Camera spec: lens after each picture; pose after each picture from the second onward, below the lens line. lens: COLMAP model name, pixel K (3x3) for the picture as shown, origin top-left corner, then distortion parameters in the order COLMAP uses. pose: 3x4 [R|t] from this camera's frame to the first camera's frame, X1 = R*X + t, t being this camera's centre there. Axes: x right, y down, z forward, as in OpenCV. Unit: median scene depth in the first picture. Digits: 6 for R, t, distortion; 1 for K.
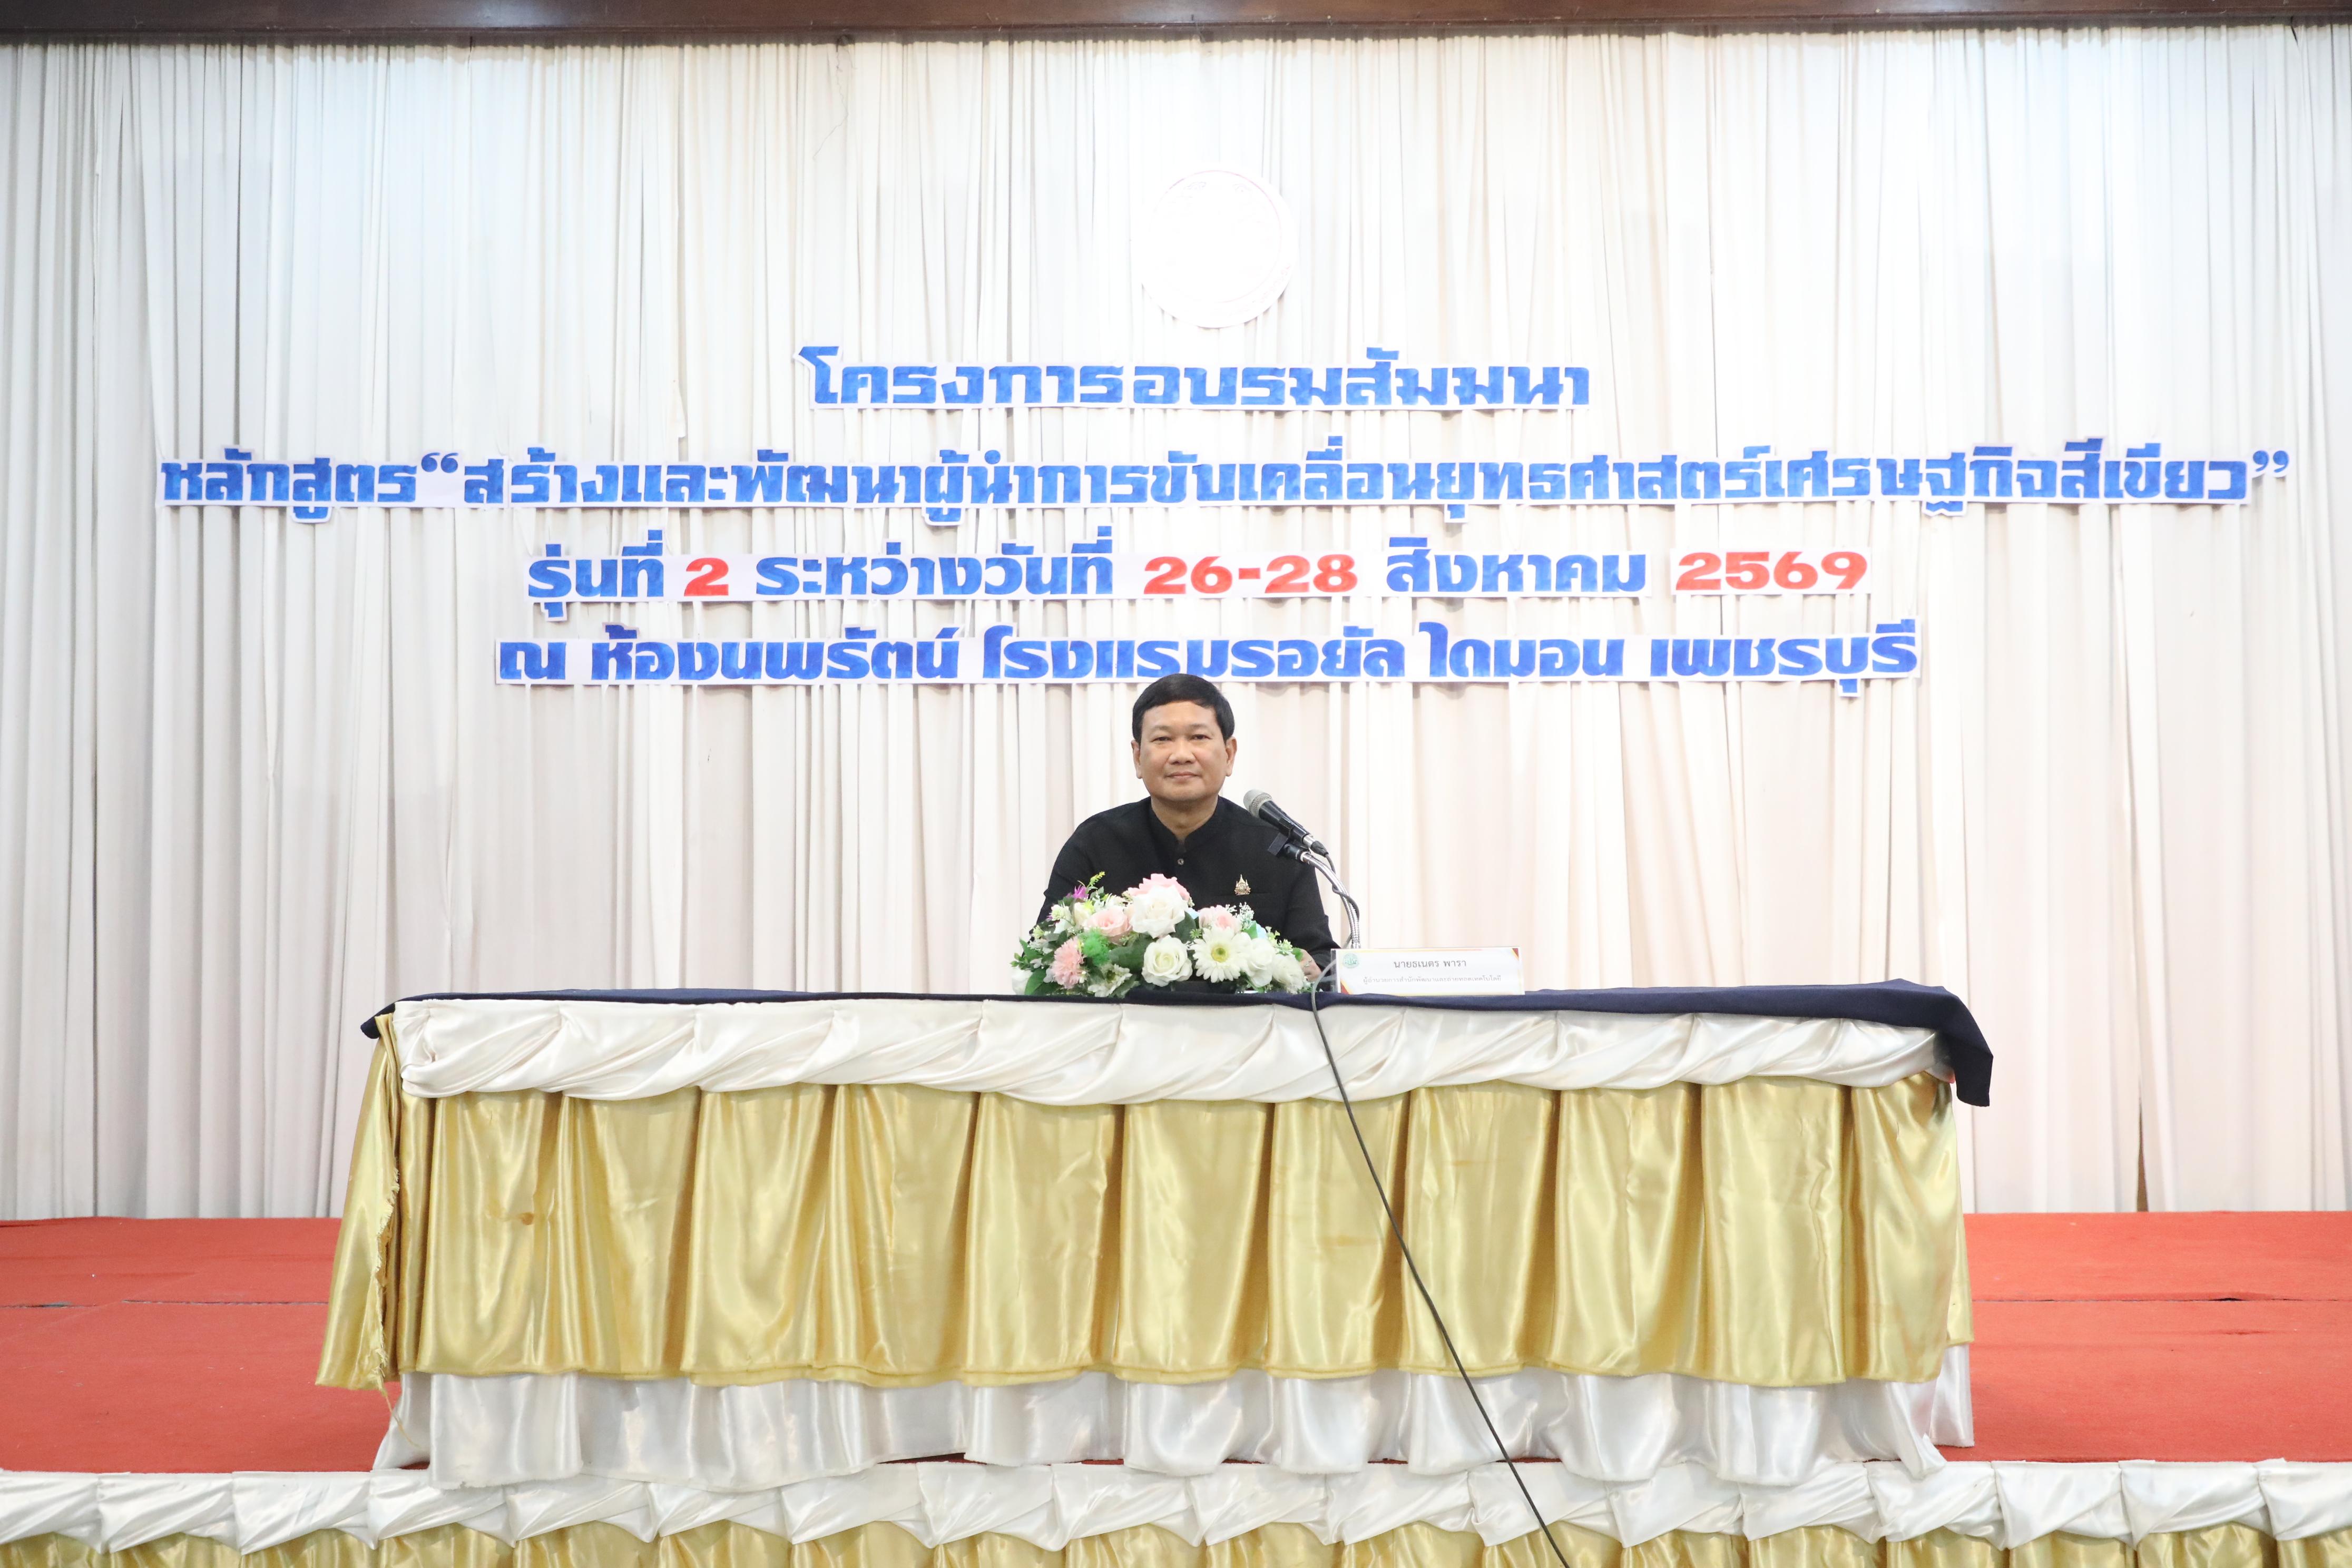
lens RADIAL K [[2690.0, 0, 1196.5], [0, 2690.0, 792.1], [0, 0, 1]] dist [0.021245, 0.000000]
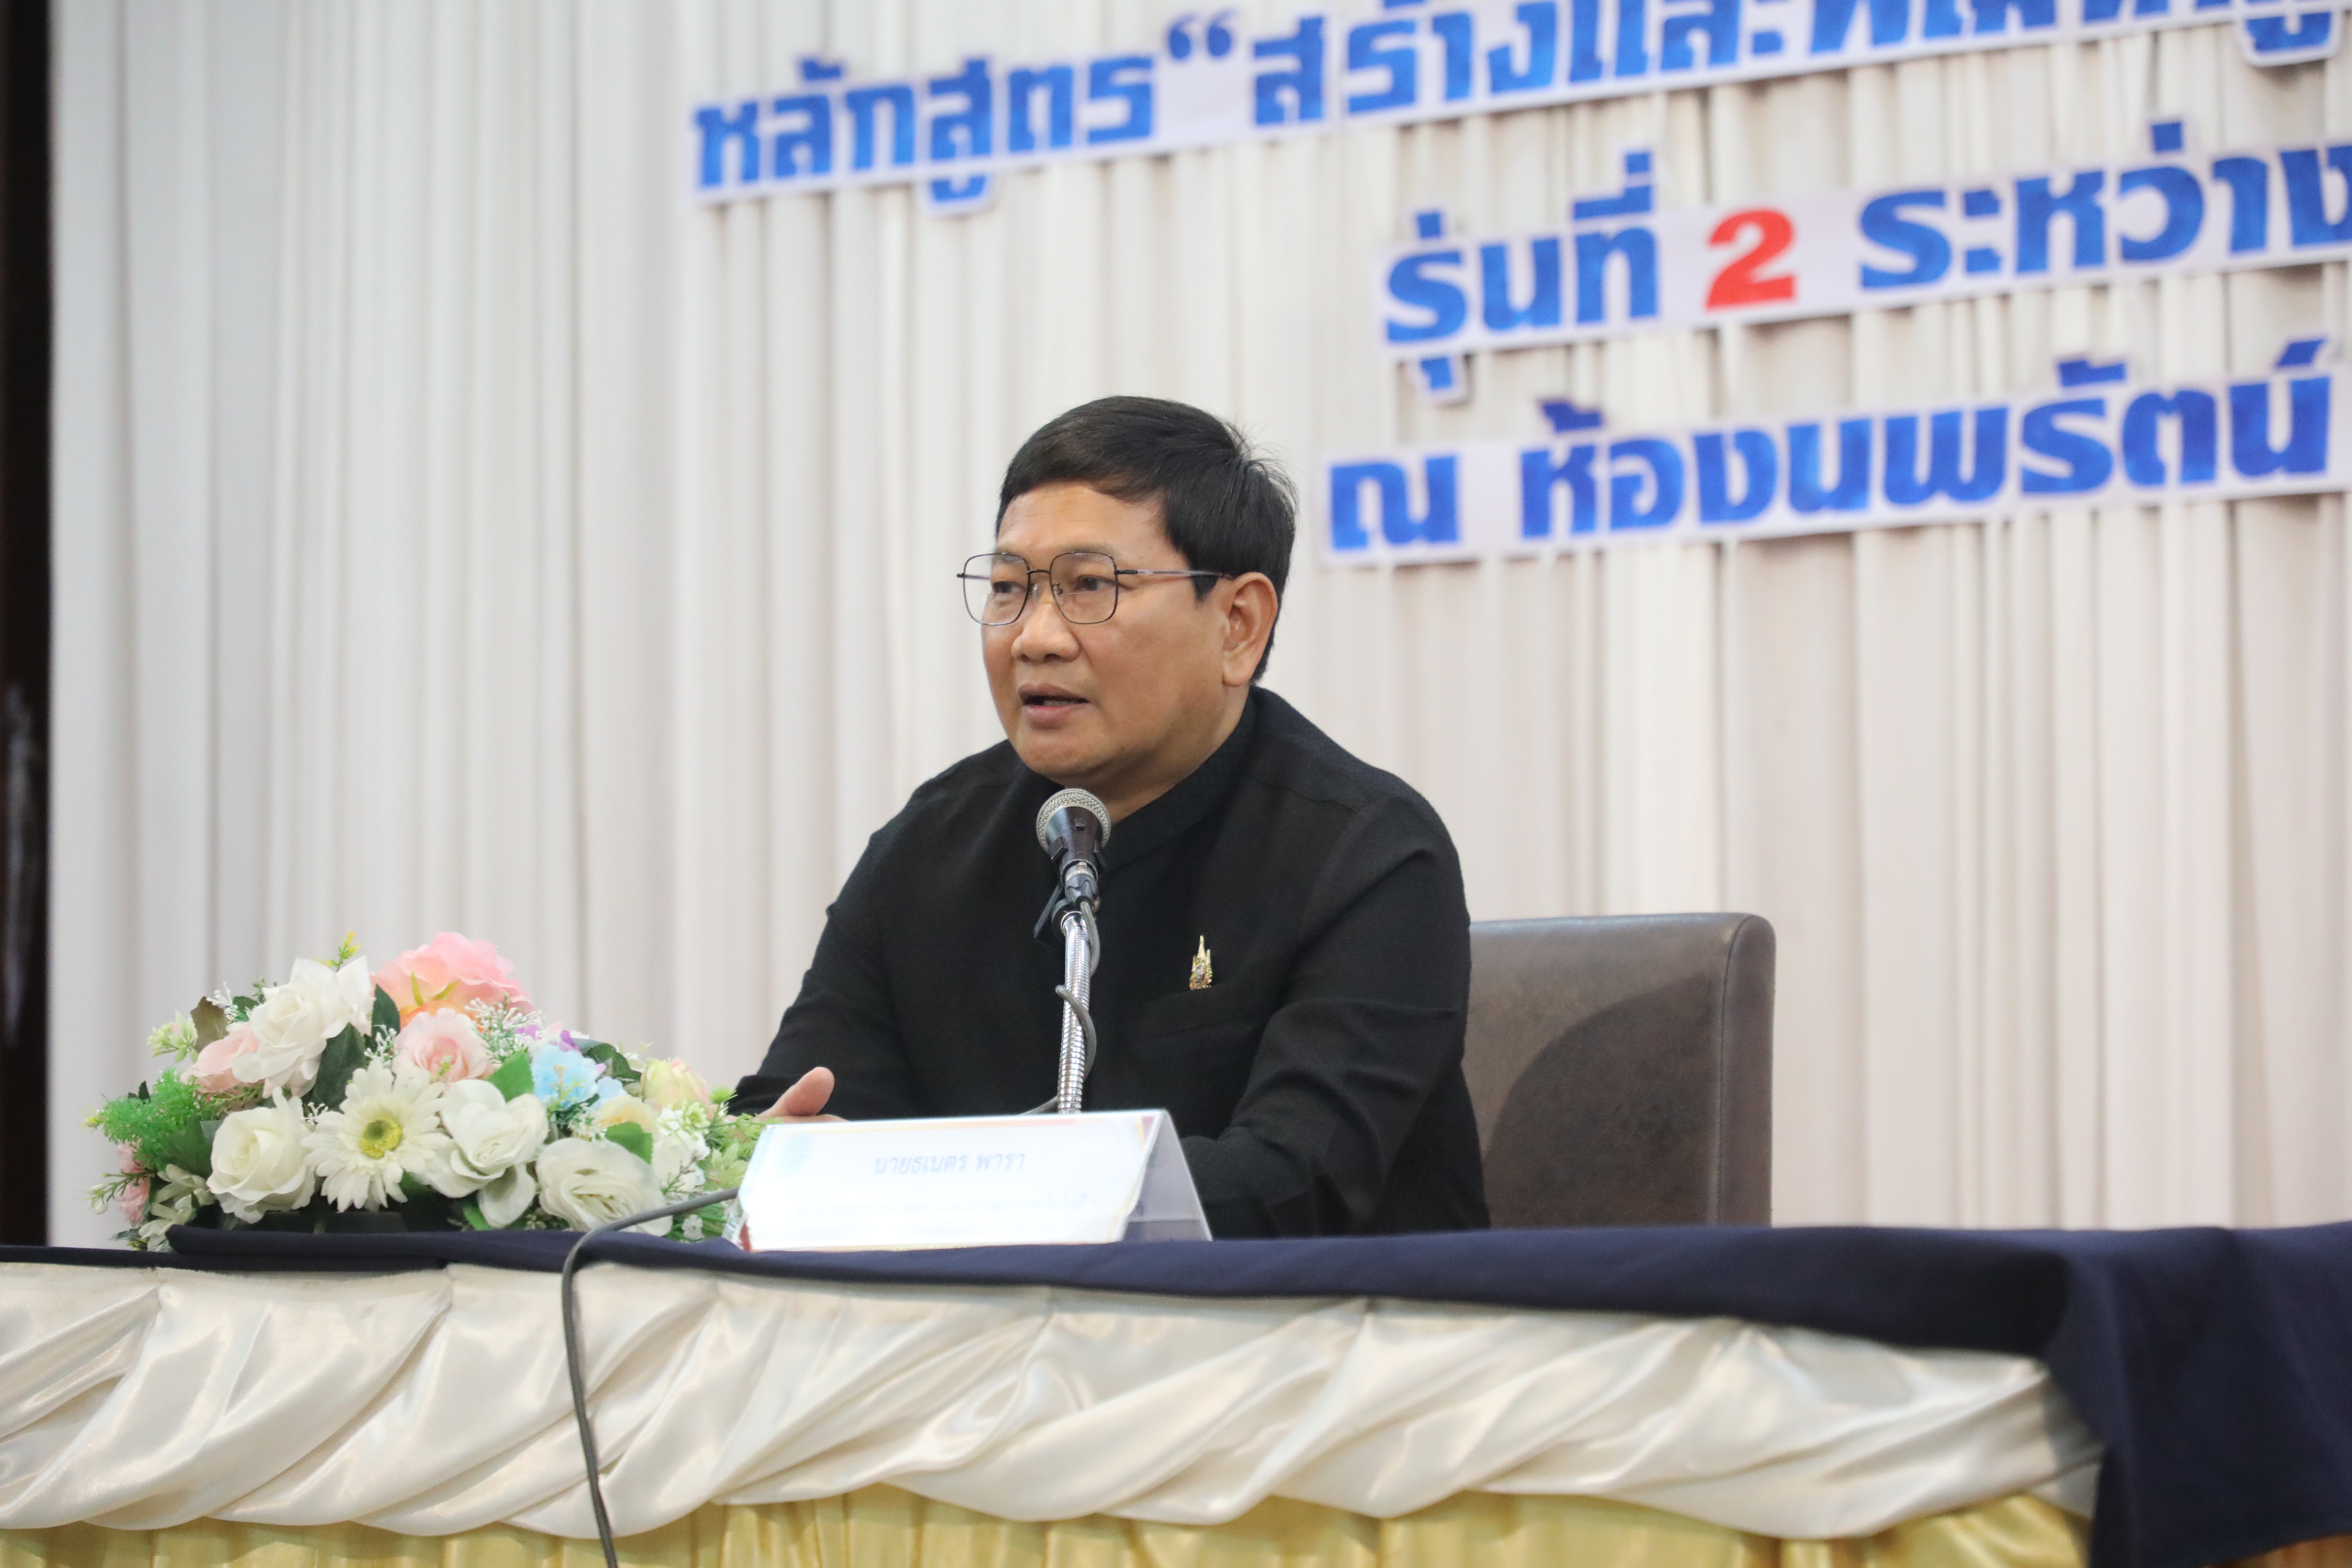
lens RADIAL K [[6873.4, 0, 1176.6], [0, 6873.4, 784.5], [0, 0, 1]] dist [0.032155, 0.000000]
pose [[0.793529, -0.040795, -0.607163, 0.350535], [0.028889, 0.999151, -0.029376, 0.022422], [0.607846, 0.005770, 0.794034, 0.165407]]
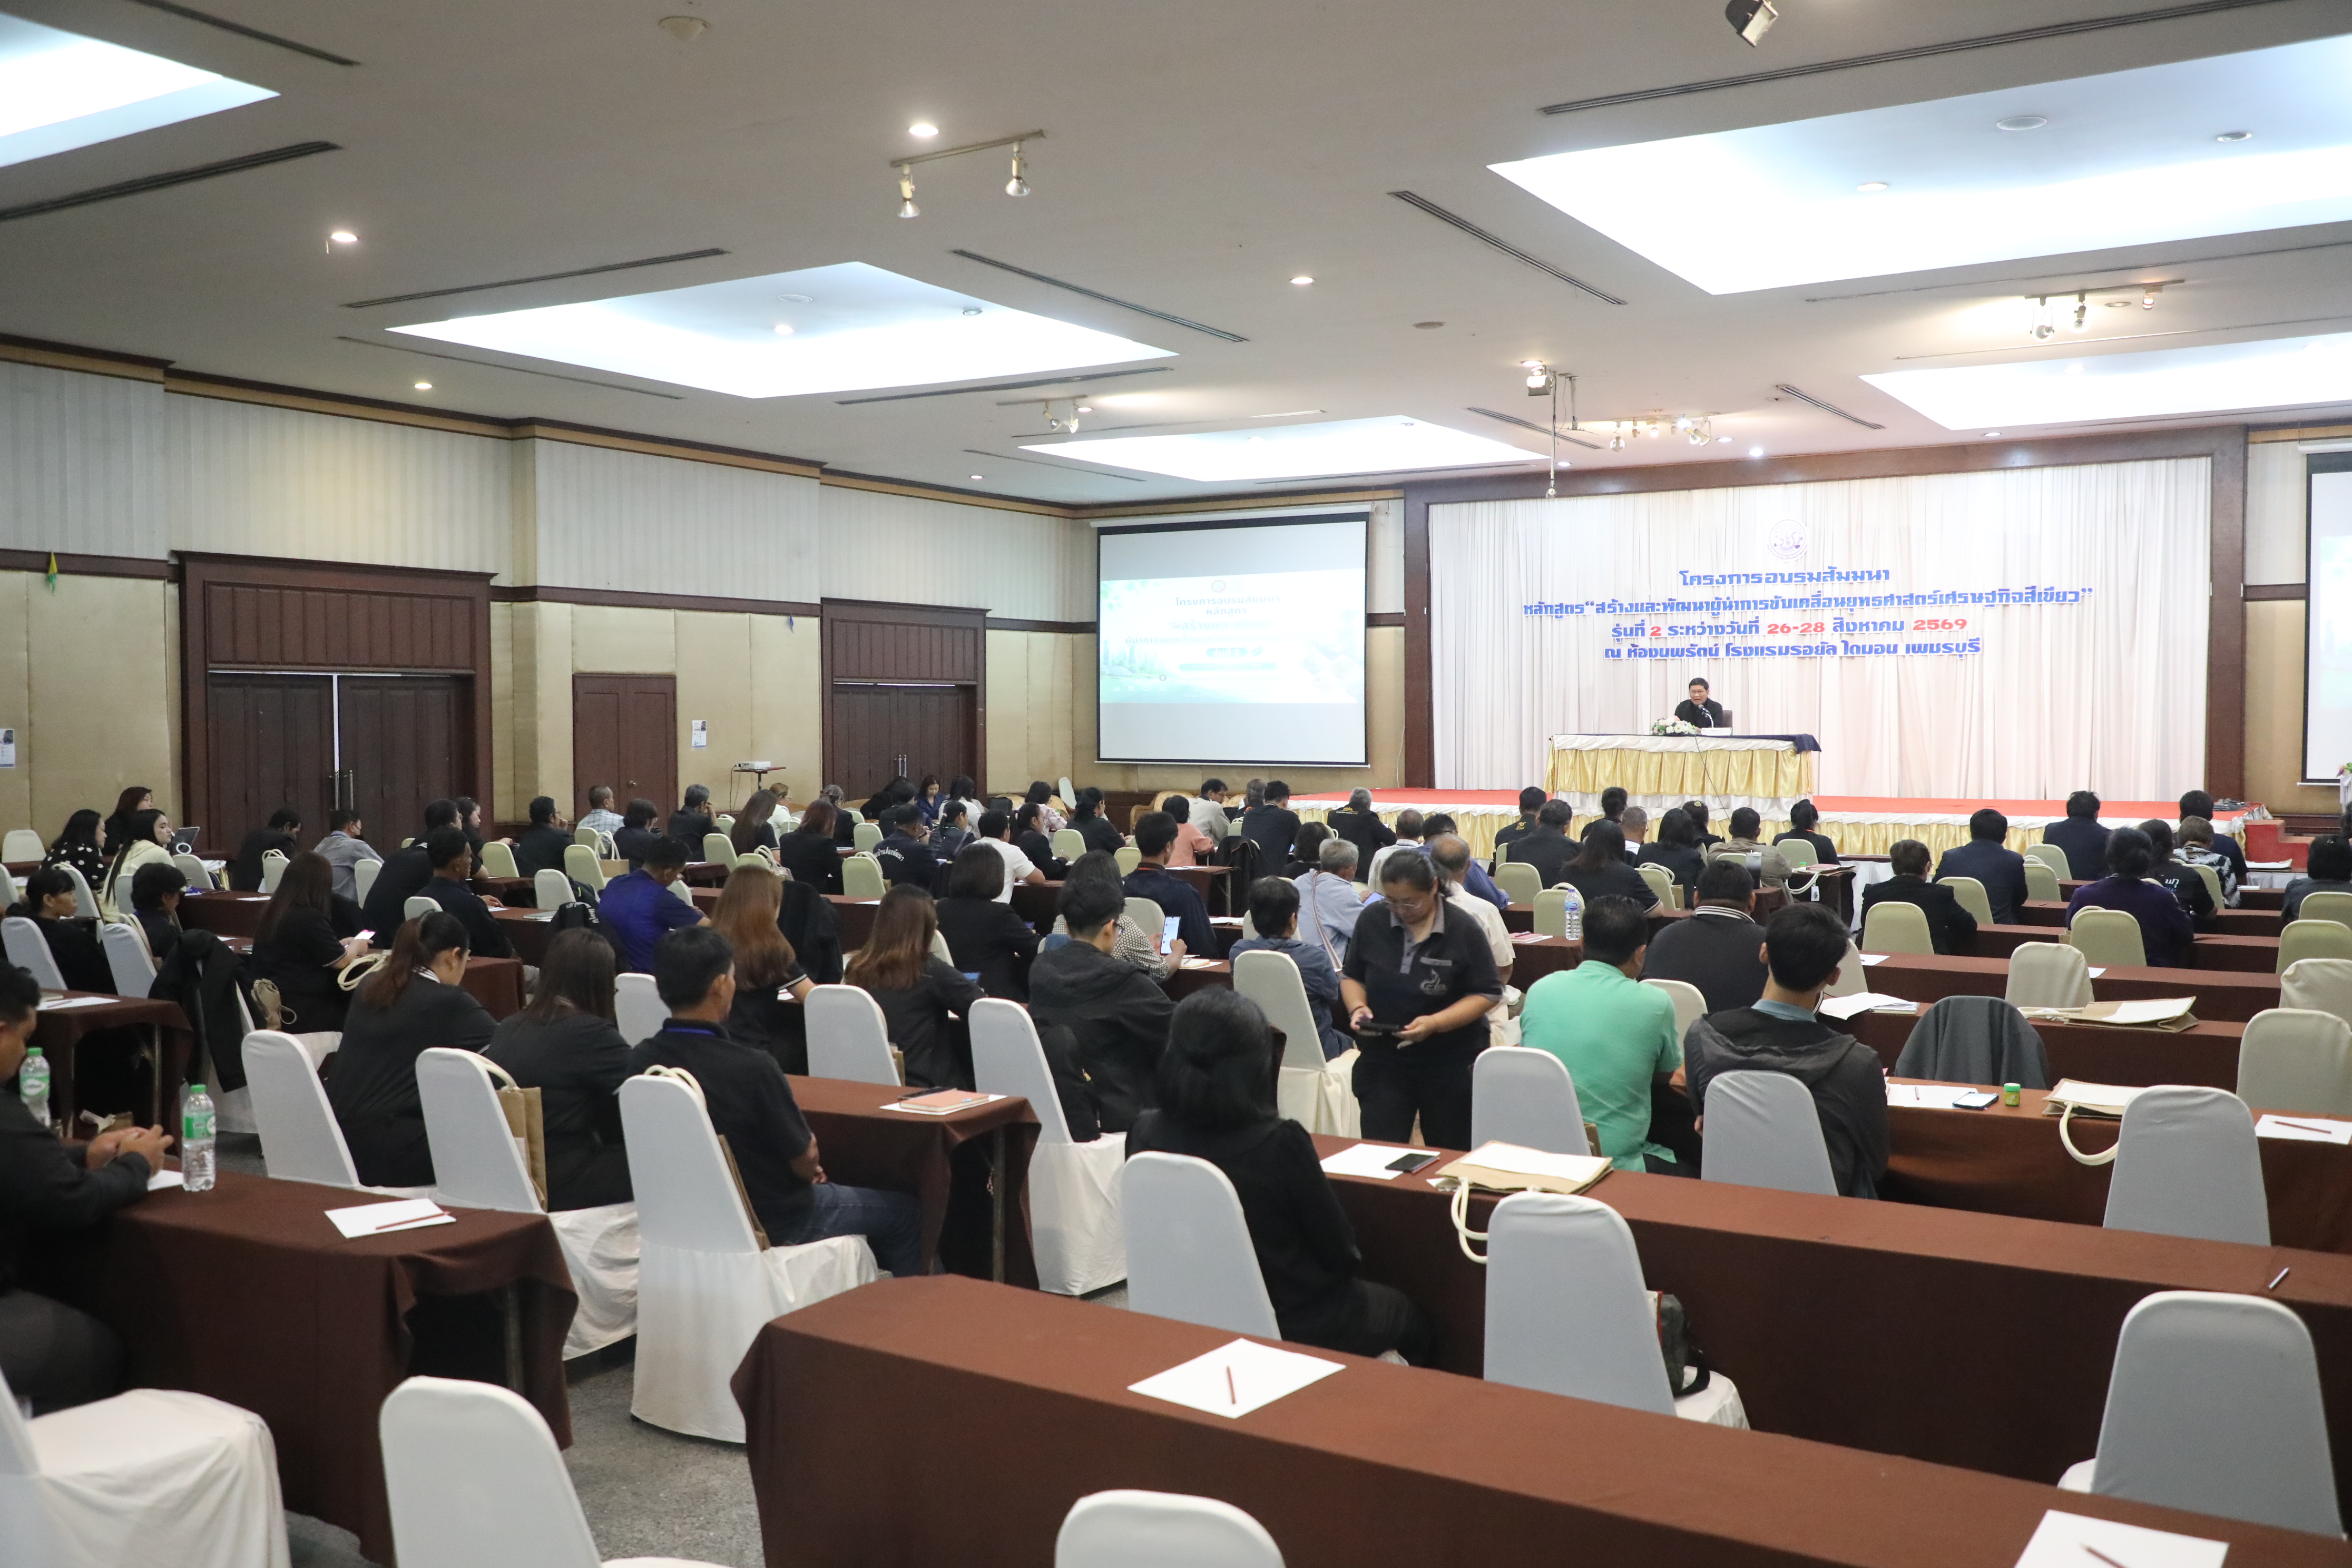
lens RADIAL K [[2159.0, 0, 1162.7], [0, 2159.0, 775.7], [0, 0, 1]] dist [0.003356, 0.000707]
pose [[0.855432, 0.016907, -0.517640, 0.828440], [0.025966, 0.996810, 0.075469, -0.125766], [0.517265, -0.077999, 0.852264, -2.045720]]
